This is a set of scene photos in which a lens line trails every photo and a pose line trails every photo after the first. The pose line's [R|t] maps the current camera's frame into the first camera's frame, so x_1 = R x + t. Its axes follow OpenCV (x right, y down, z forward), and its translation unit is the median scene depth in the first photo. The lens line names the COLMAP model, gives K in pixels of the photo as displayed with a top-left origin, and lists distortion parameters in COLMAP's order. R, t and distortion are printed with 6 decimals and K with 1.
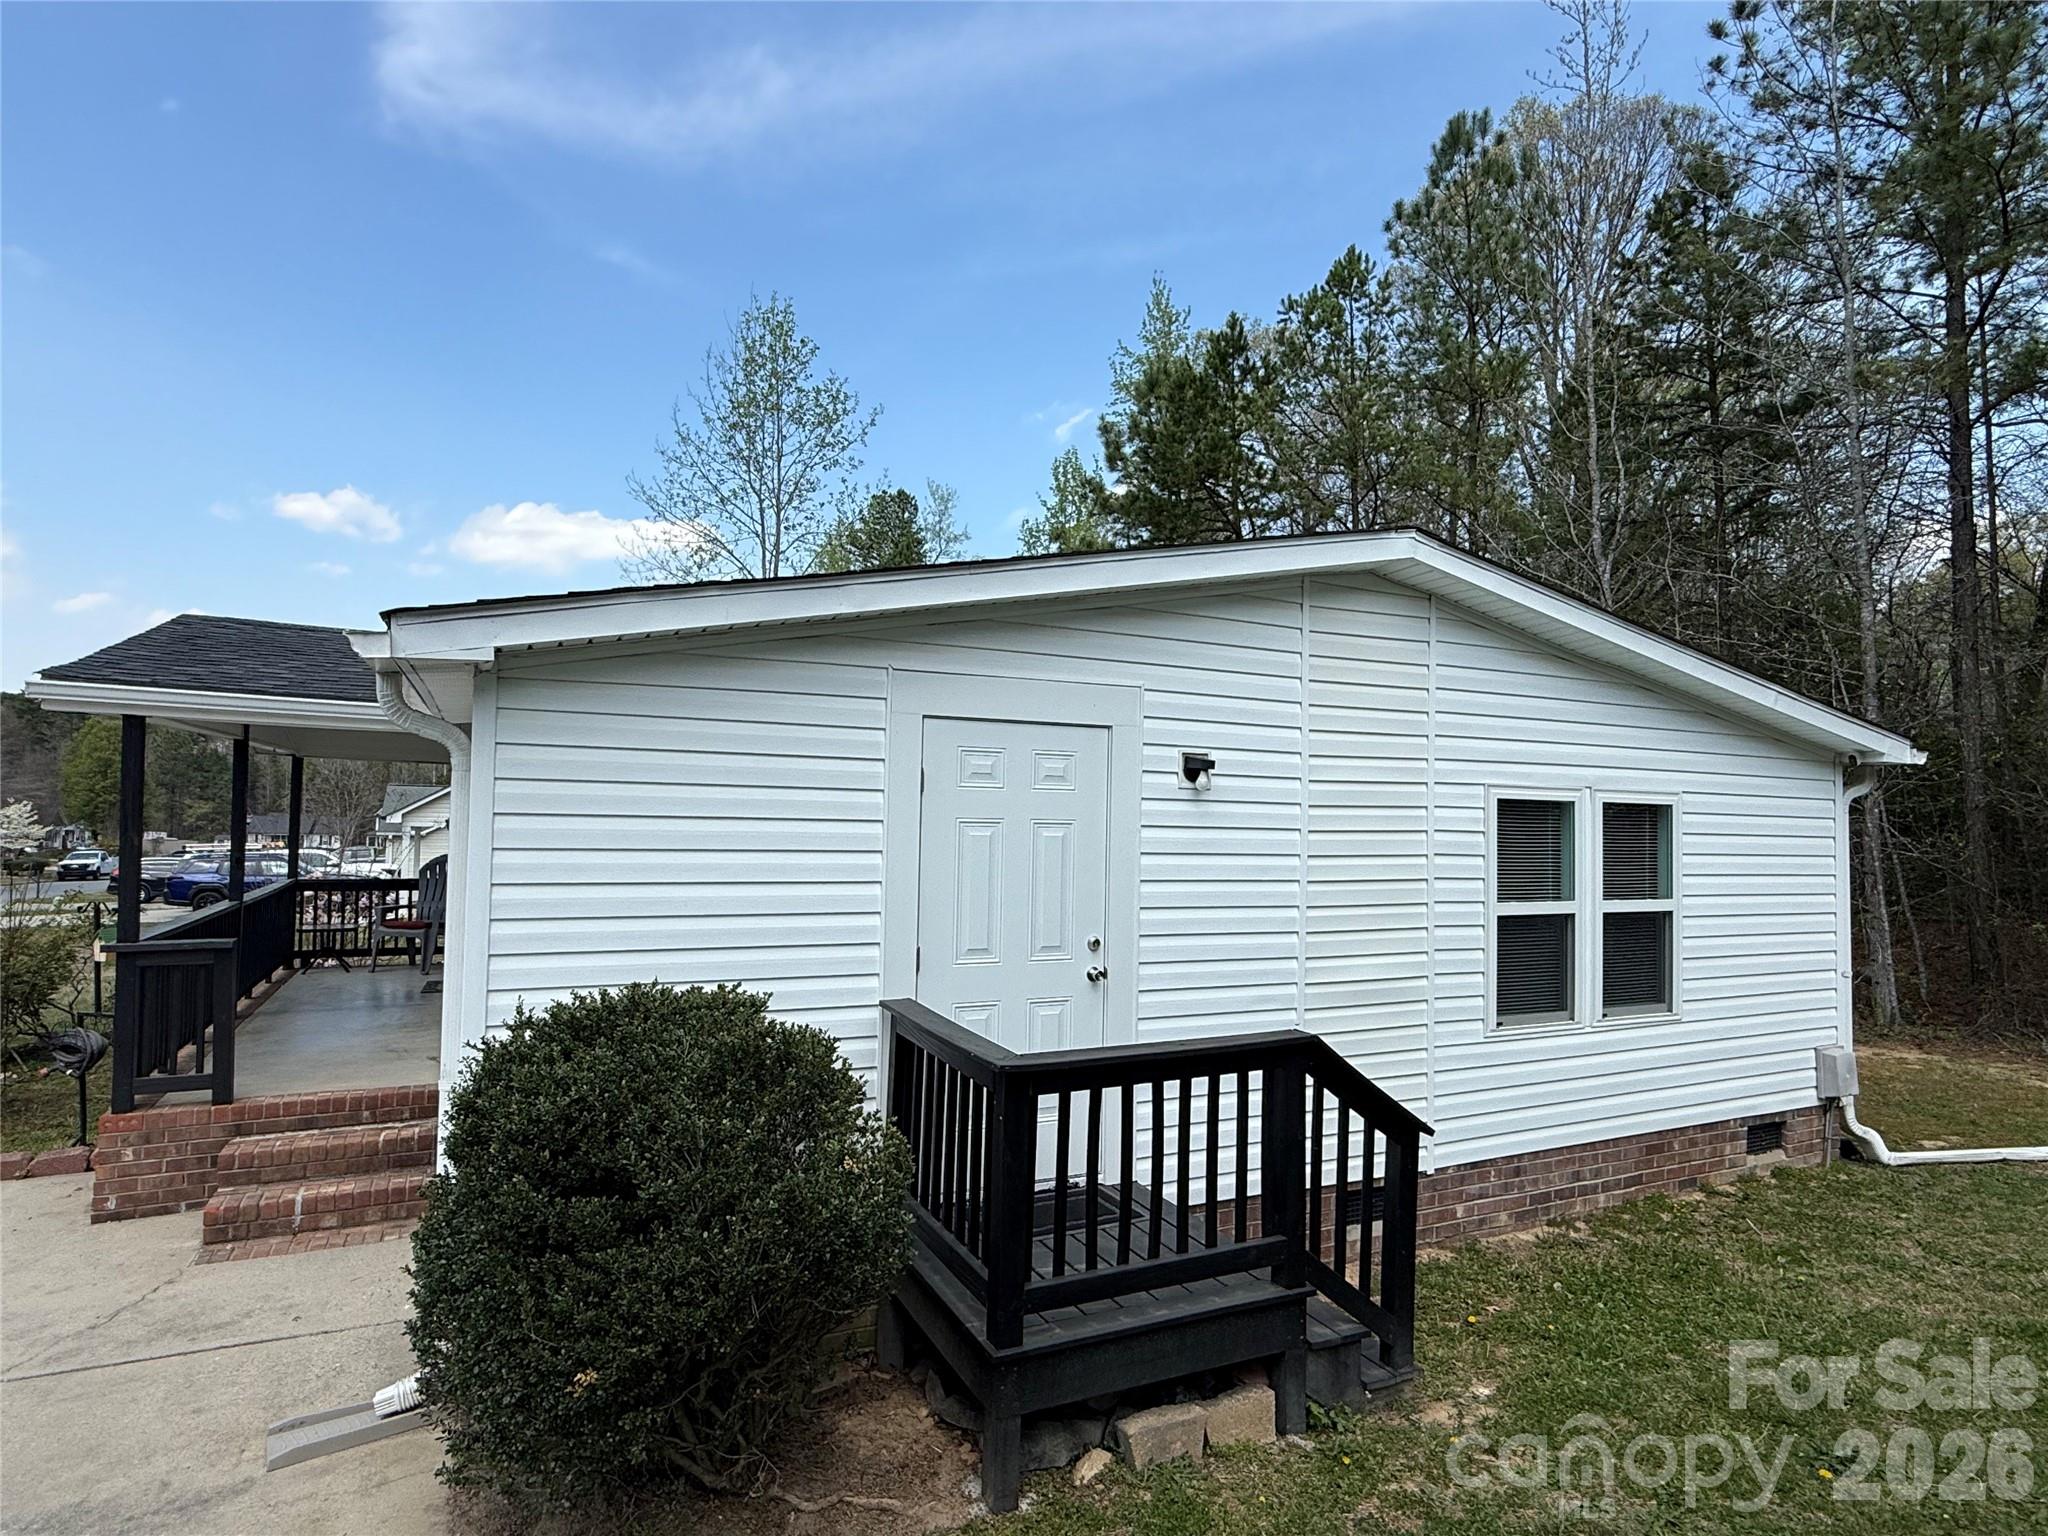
lens RADIAL K [[1158.8, 0, 1024.4], [0, 1158.8, 771.6], [0, 0, 1]] dist [-0.001834, -0.002742]
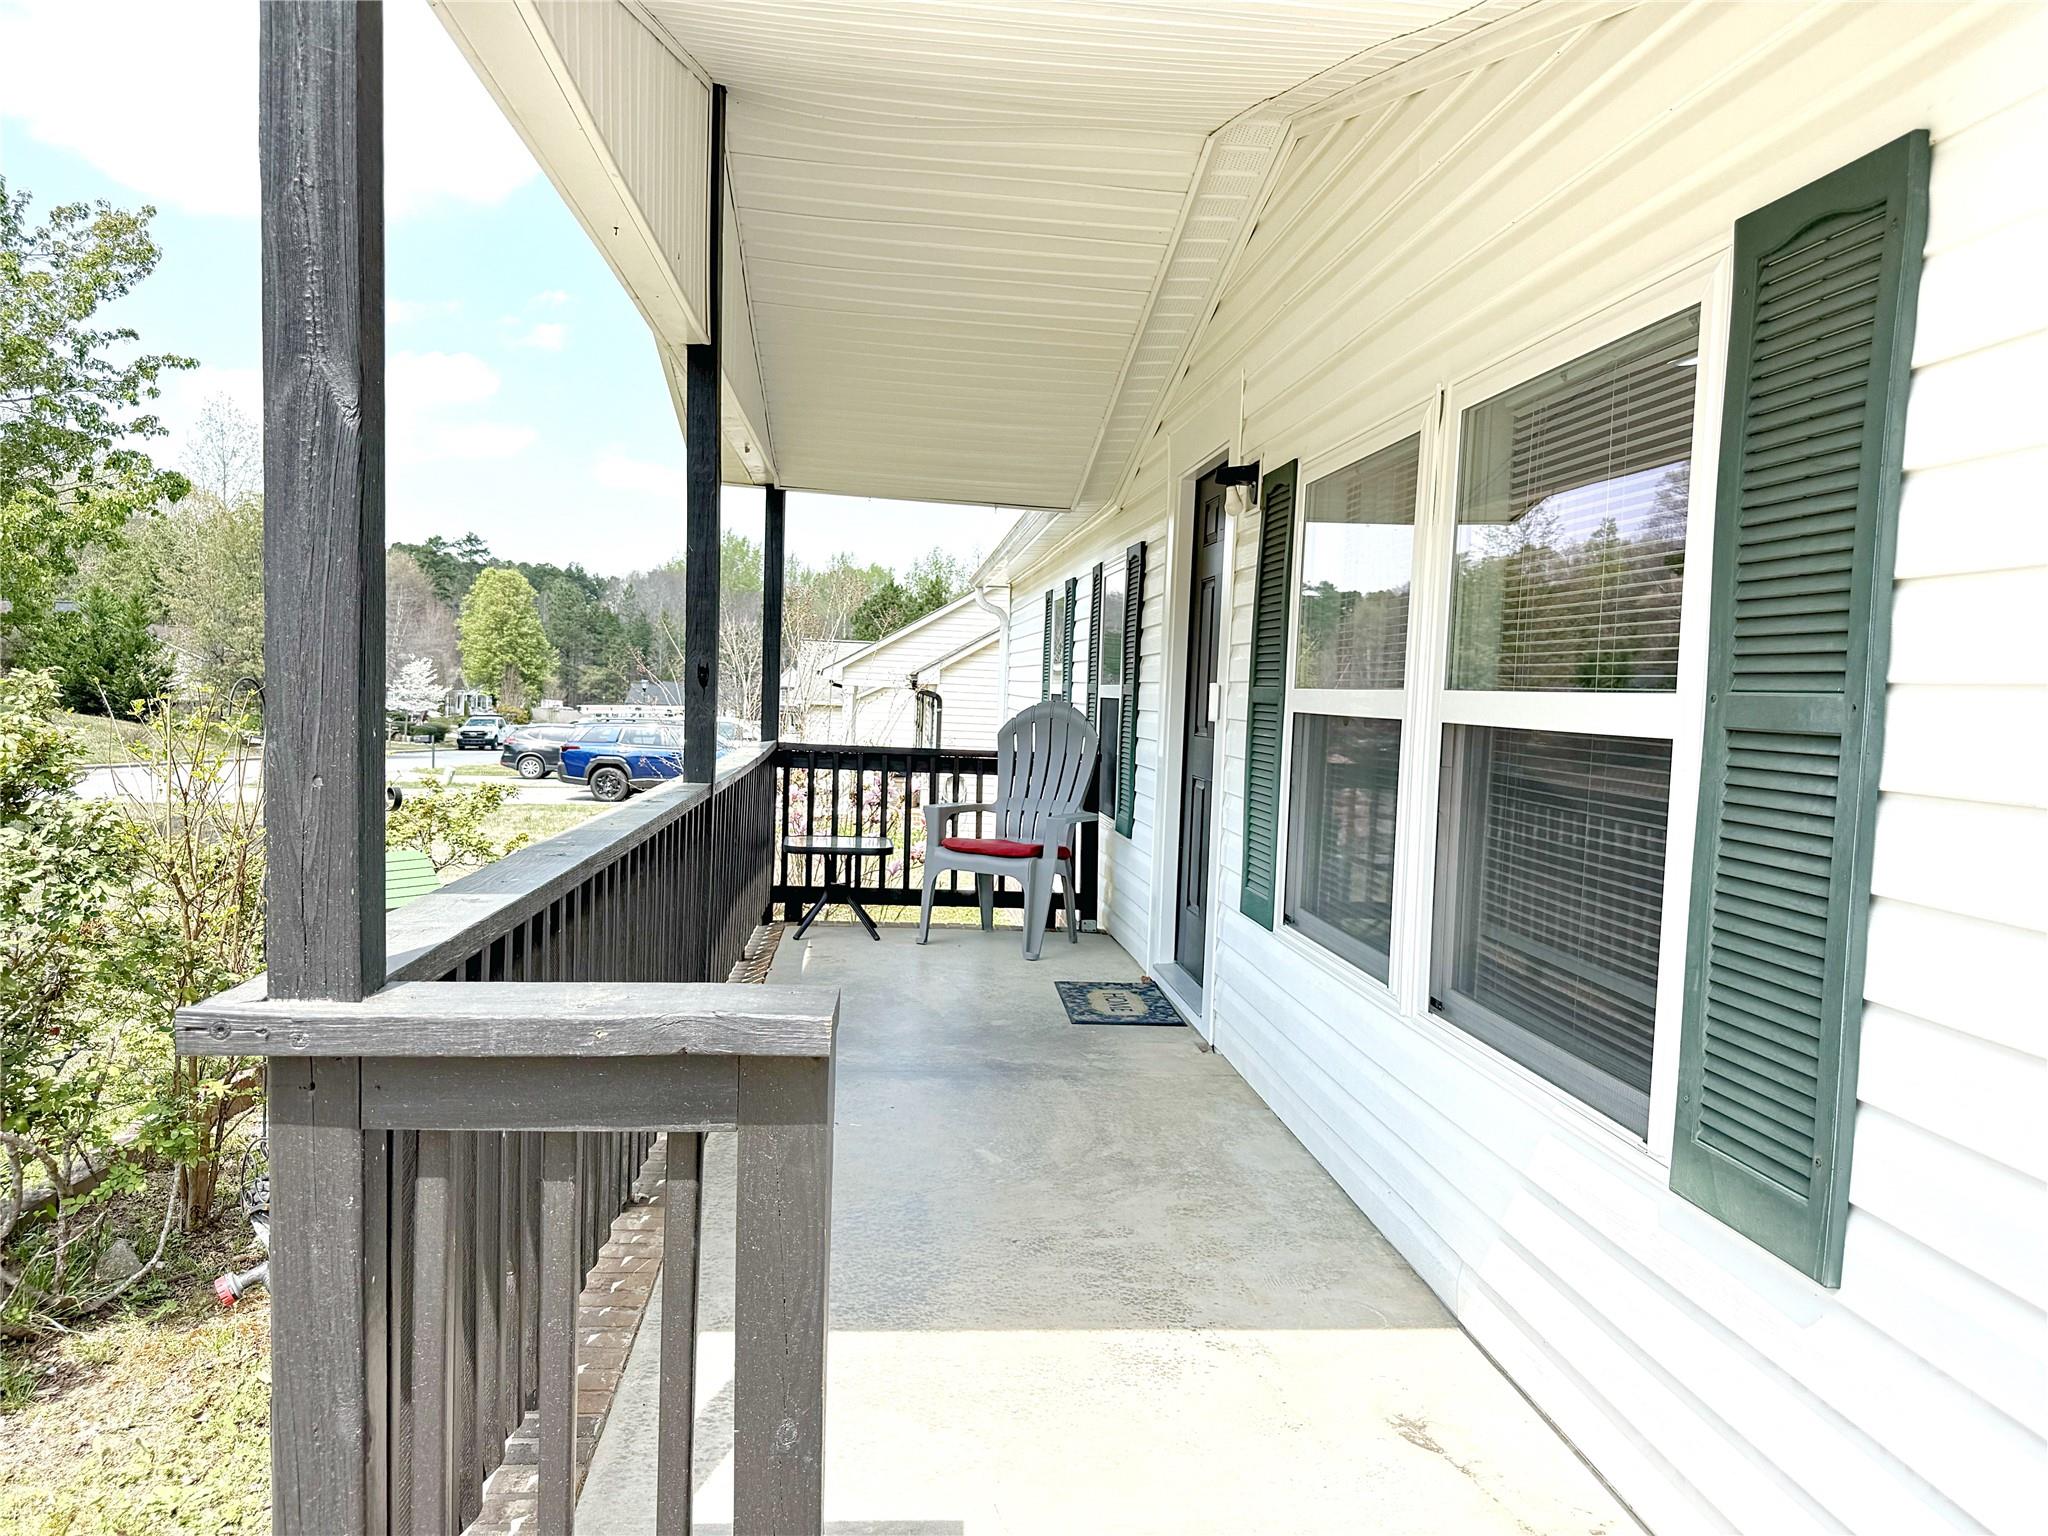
lens RADIAL K [[1460.0, 0, 1025.8], [0, 1460.0, 776.7], [0, 0, 1]] dist [0.004569, -0.000259]
pose [[0.945449, 0.041204, -0.323155, -0.509821], [-0.012821, 0.995907, 0.089474, 0.077238], [0.325519, -0.080450, 0.942107, 0.694085]]
